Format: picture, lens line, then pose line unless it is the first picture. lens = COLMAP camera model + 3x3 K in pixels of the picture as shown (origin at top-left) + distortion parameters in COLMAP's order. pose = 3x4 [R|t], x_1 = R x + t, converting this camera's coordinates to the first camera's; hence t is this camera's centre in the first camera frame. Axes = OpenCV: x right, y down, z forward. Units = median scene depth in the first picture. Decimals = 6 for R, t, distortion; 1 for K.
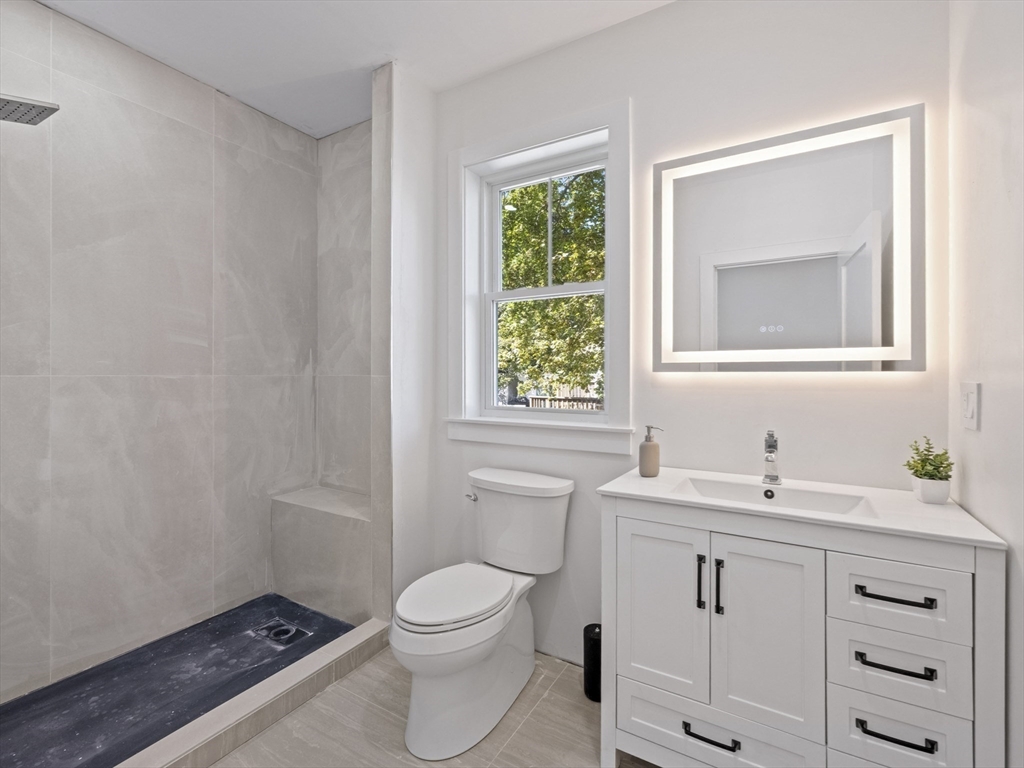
lens RADIAL K [[474.1, 0, 511.6], [0, 474.1, 378.2], [0, 0, 1]] dist [-0.003469, 0.000742]
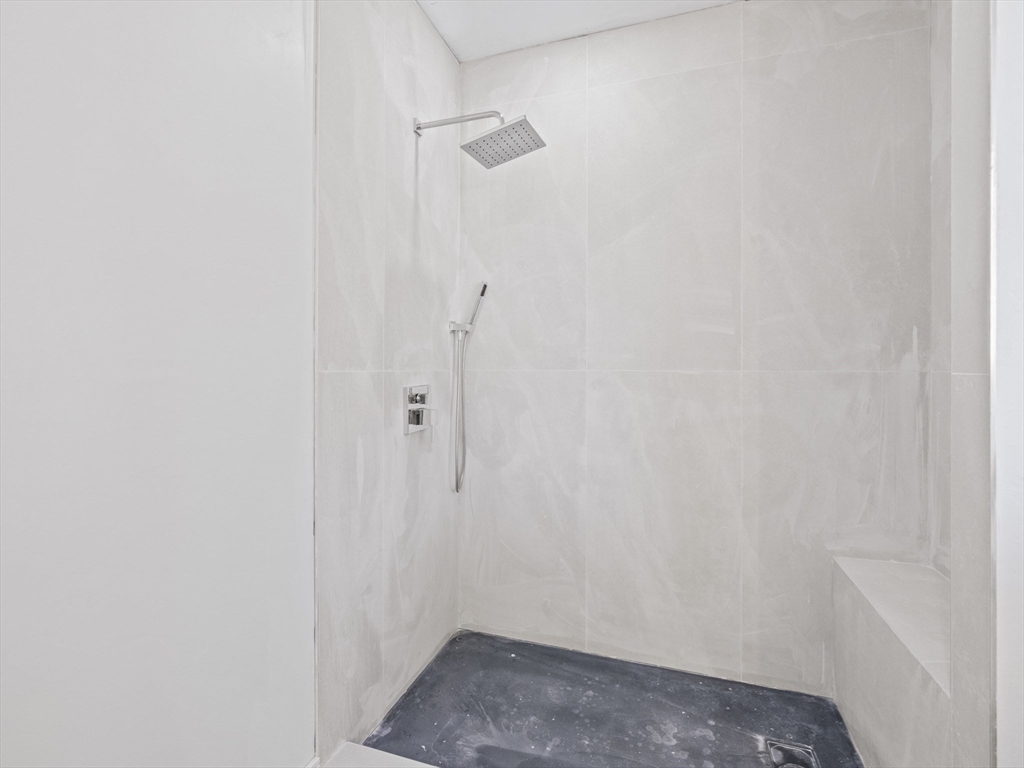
lens RADIAL K [[474.1, 0, 514.8], [0, 474.1, 369.2], [0, 0, 1]] dist [-0.003469, 0.000742]
pose [[0.218428, -0.000105, -0.975853, 0.047030], [-0.011102, 0.999935, -0.002592, -0.002500], [0.975790, 0.011400, 0.218412, 0.488172]]
